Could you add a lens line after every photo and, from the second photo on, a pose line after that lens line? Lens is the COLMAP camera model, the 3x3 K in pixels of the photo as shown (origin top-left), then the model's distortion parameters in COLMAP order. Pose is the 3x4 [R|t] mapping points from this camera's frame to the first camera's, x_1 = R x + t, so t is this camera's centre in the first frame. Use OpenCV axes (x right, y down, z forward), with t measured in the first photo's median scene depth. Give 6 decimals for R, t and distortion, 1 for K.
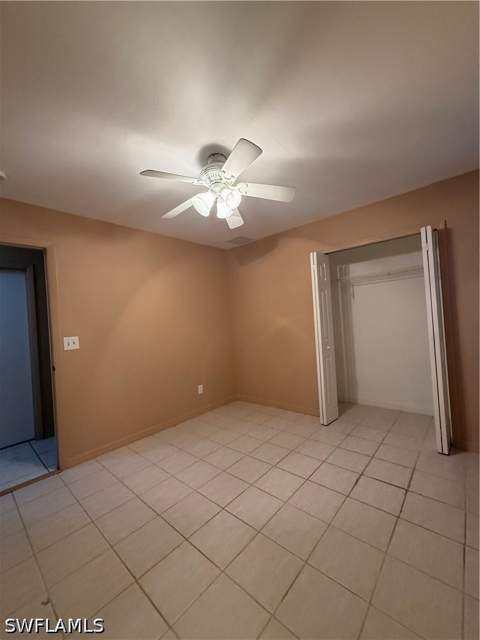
lens RADIAL K [[254.3, 0, 240.0], [0, 254.3, 320.0], [0, 0, 1]] dist [0.000650, 0.000050]
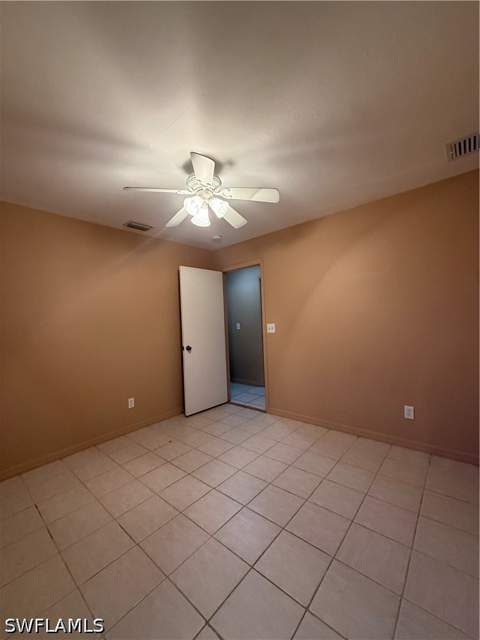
lens RADIAL K [[253.4, 0, 236.8], [0, 253.4, 319.4], [0, 0, 1]] dist [-0.001015, -0.000051]
pose [[0.010386, 0.055299, -0.998416, 0.751914], [0.045962, 0.997388, 0.055720, -0.045623], [0.998889, -0.046468, 0.007817, 0.838927]]
